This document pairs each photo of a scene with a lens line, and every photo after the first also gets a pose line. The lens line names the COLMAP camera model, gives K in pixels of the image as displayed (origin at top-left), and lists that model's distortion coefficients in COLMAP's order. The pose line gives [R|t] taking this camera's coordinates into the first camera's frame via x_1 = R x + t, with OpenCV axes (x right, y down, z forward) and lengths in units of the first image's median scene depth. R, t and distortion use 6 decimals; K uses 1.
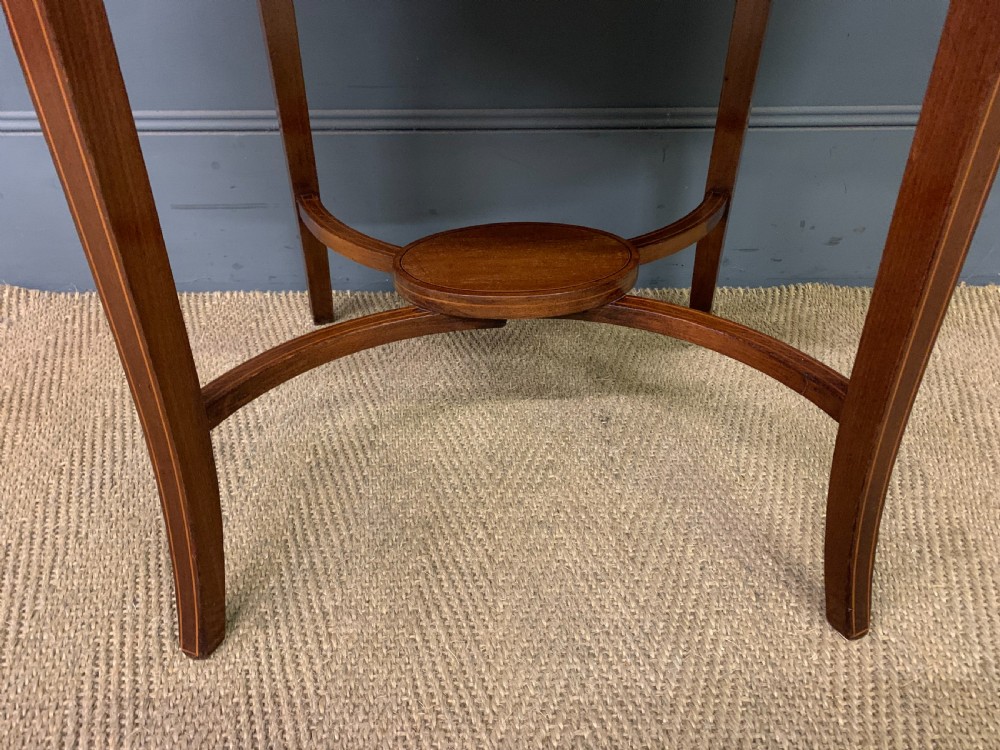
lens RADIAL K [[770.7, 0, 493.7], [0, 770.7, 365.5], [0, 0, 1]] dist [0.030000, -0.015481]
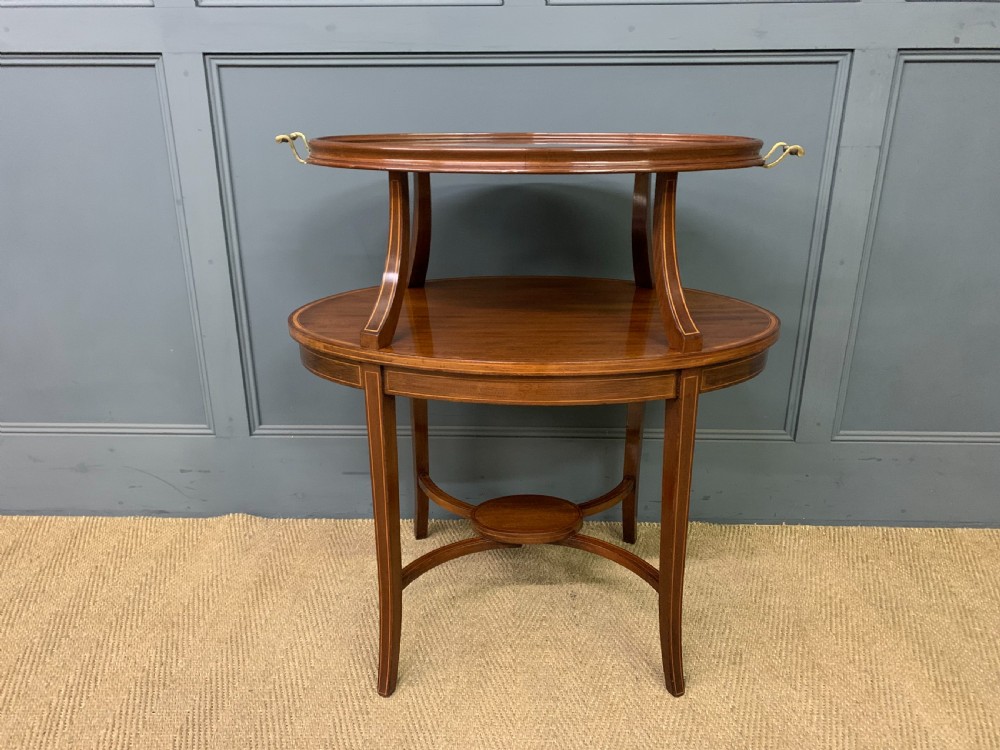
lens RADIAL K [[770.7, 0, 489.1], [0, 770.7, 370.8], [0, 0, 1]] dist [0.030000, -0.015481]
pose [[0.999488, 0.014093, -0.028739, -0.021653], [-0.020589, 0.970520, -0.240140, -0.009407], [0.024508, 0.240609, 0.970313, -1.219528]]
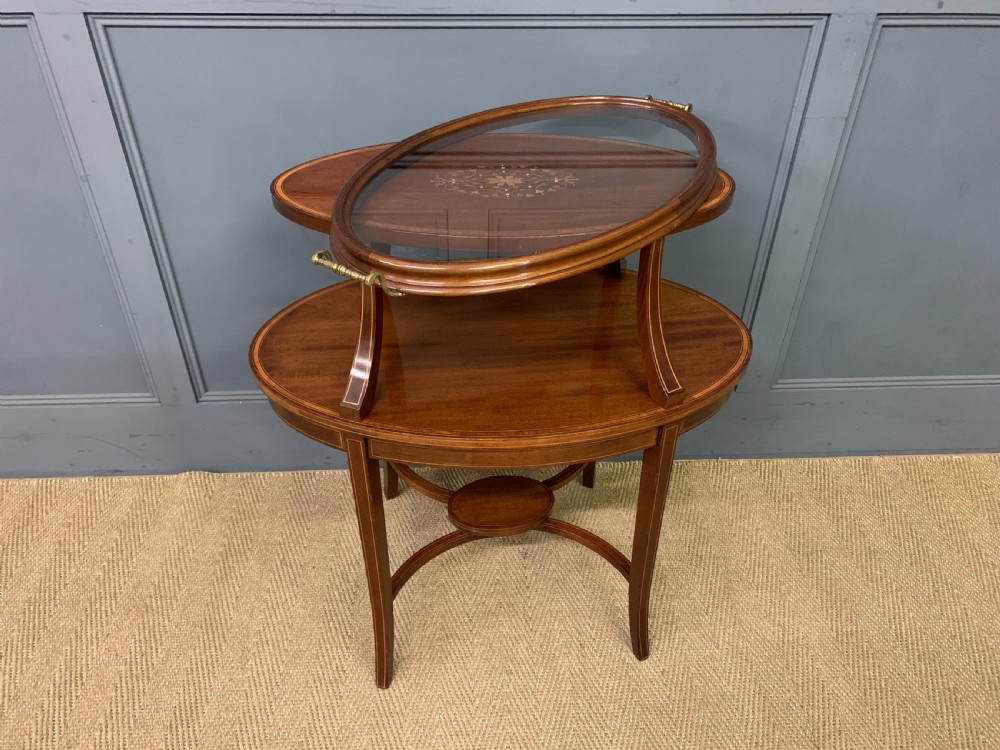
lens RADIAL K [[770.7, 0, 498.3], [0, 770.7, 378.5], [0, 0, 1]] dist [0.030000, -0.015481]
pose [[0.998765, -0.014235, 0.047591, -0.021944], [0.011808, 0.998634, 0.050897, -0.615488], [-0.048250, -0.050272, 0.997569, -1.265647]]
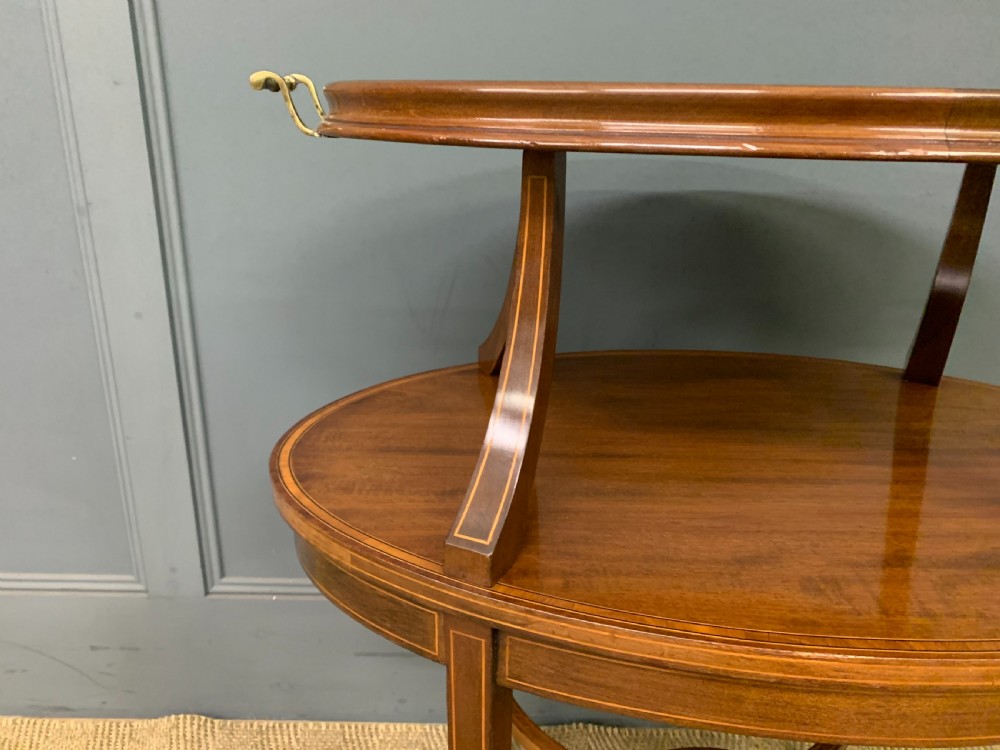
lens RADIAL K [[770.7, 0, 502.7], [0, 770.7, 376.8], [0, 0, 1]] dist [0.030000, -0.015481]
pose [[0.999544, 0.029858, 0.004597, -0.313277], [-0.027798, 0.968595, -0.247086, -0.471380], [-0.011830, 0.246846, 0.968983, -0.307204]]
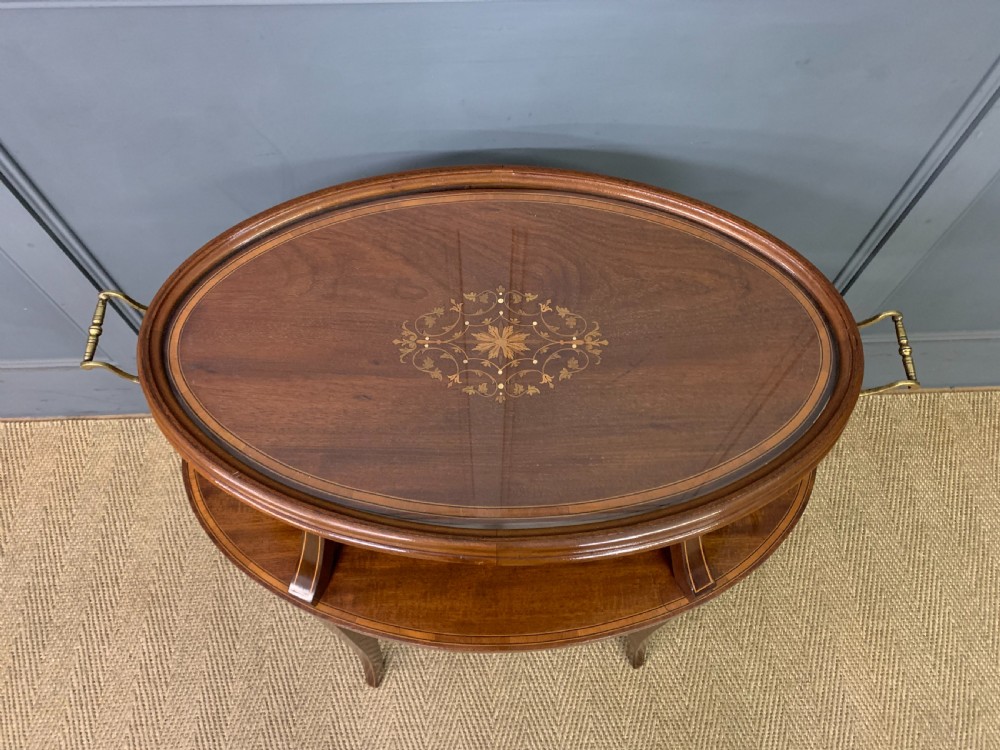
lens RADIAL K [[770.7, 0, 503.9], [0, 770.7, 367.9], [0, 0, 1]] dist [0.030000, -0.015481]
pose [[0.999162, -0.024964, 0.032440, -0.016518], [0.005624, 0.868706, 0.495295, -1.501987], [-0.040545, -0.494698, 0.868119, -0.582669]]
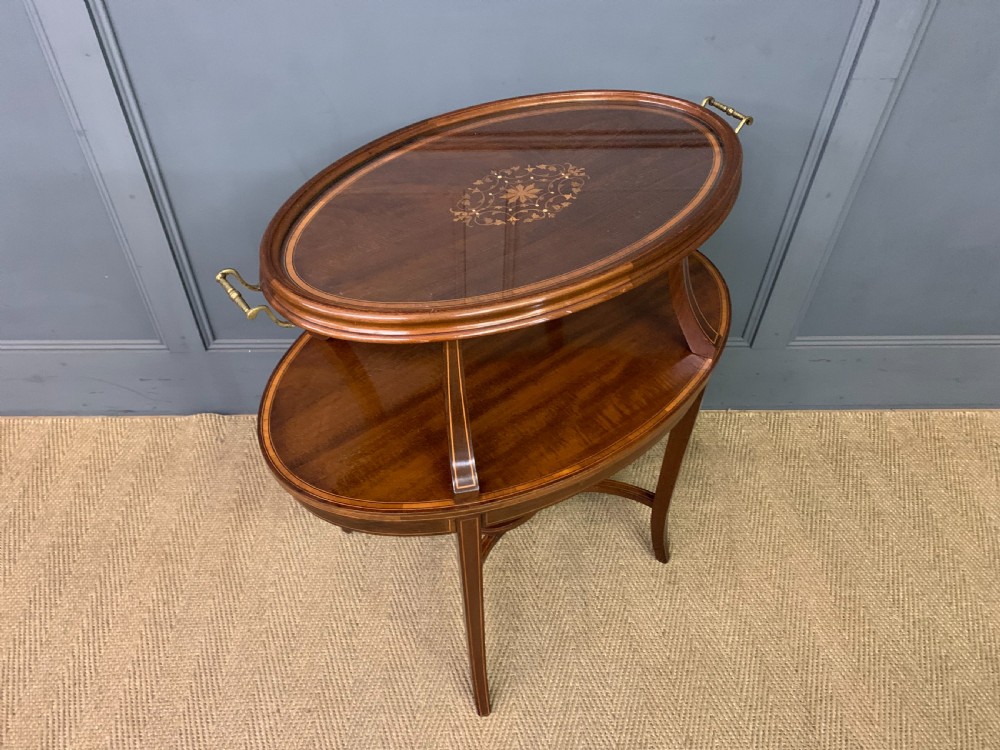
lens RADIAL K [[770.7, 0, 485.8], [0, 770.7, 370.3], [0, 0, 1]] dist [0.030000, -0.015481]
pose [[0.999527, -0.000041, 0.030762, -0.055464], [-0.006189, 0.979284, 0.202396, -0.878947], [-0.030133, -0.202491, 0.978820, -1.195838]]
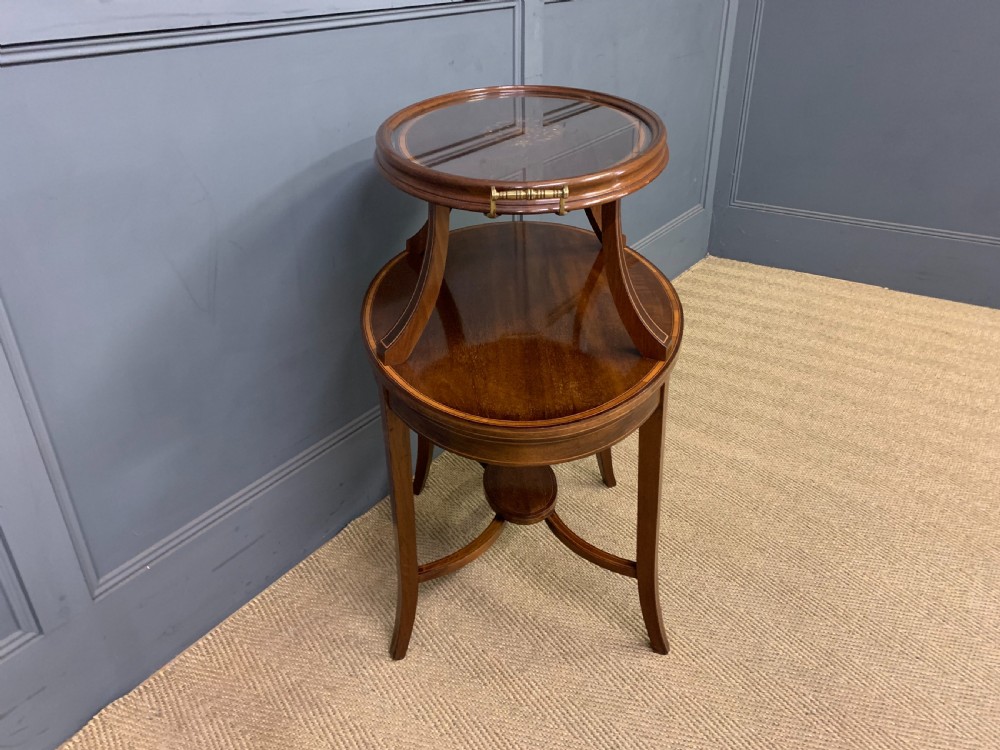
lens RADIAL K [[770.7, 0, 493.8], [0, 770.7, 368.6], [0, 0, 1]] dist [0.030000, -0.015481]
pose [[0.579018, -0.392337, 0.714710, -1.465911], [0.464924, 0.878998, 0.105868, -0.652118], [-0.669764, 0.270986, 0.691363, -0.681967]]
